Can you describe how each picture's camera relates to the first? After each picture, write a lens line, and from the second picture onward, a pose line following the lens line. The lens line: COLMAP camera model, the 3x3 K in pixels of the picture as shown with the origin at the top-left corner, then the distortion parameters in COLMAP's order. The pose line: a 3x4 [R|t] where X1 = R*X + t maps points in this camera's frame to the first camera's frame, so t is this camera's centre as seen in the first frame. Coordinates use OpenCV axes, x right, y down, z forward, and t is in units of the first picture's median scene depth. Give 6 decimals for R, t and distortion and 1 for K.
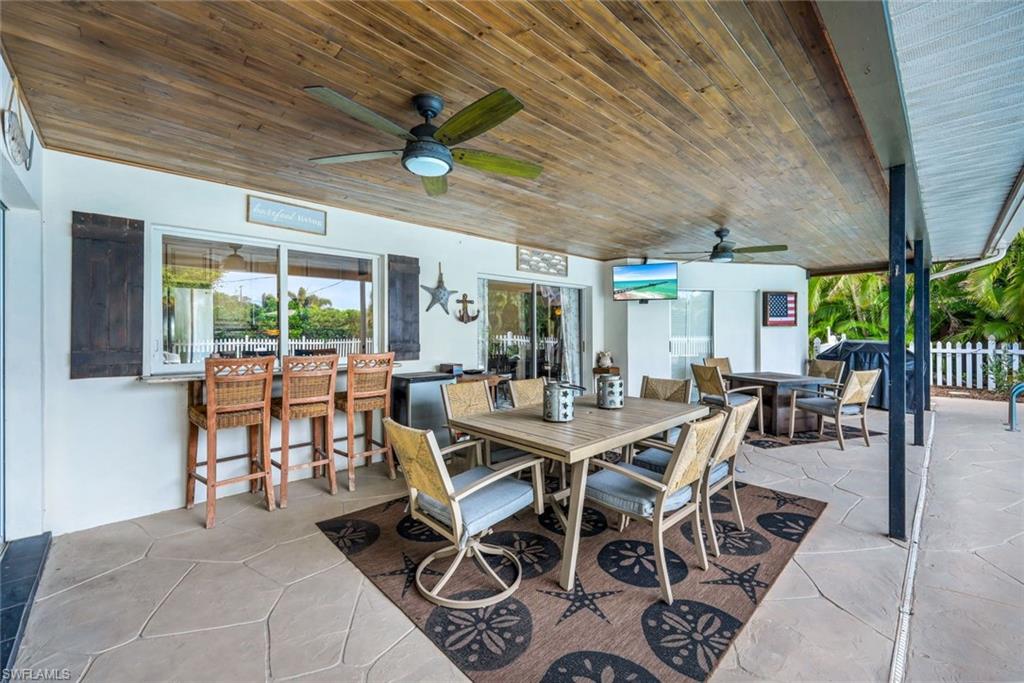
lens RADIAL K [[417.6, 0, 495.8], [0, 417.6, 344.3], [0, 0, 1]] dist [-0.002255, 0.001390]
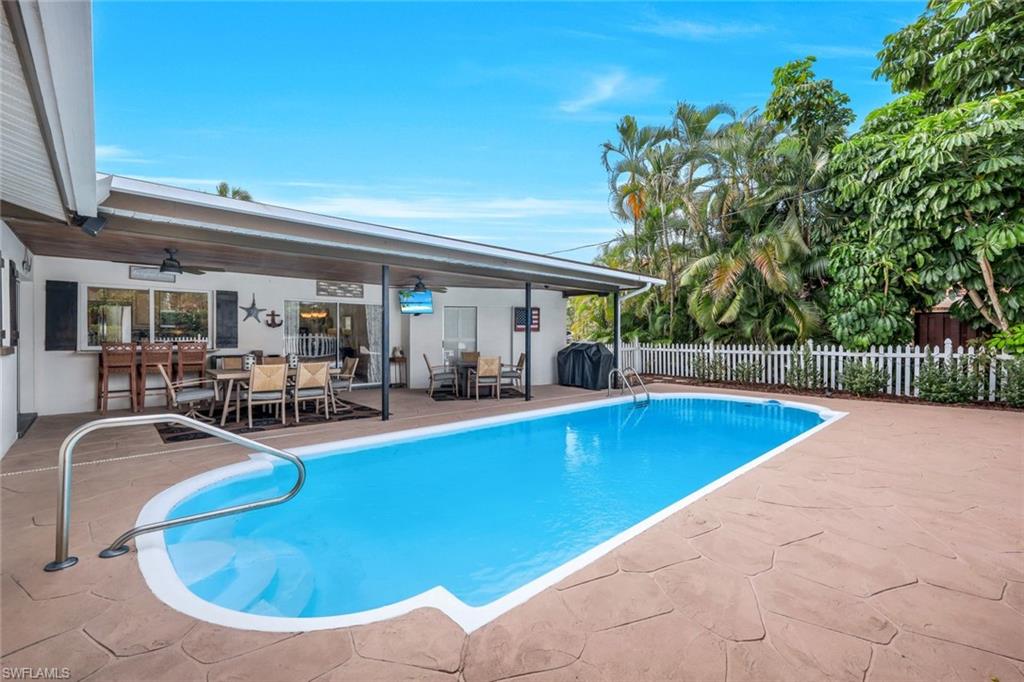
lens RADIAL K [[474.7, 0, 506.7], [0, 474.7, 350.7], [0, 0, 1]] dist [0.021919, -0.000915]
pose [[0.999897, 0.011941, -0.007936, 0.961084], [-0.011829, 0.999832, 0.014024, 0.005586], [0.008103, -0.013928, 0.999870, -1.021944]]
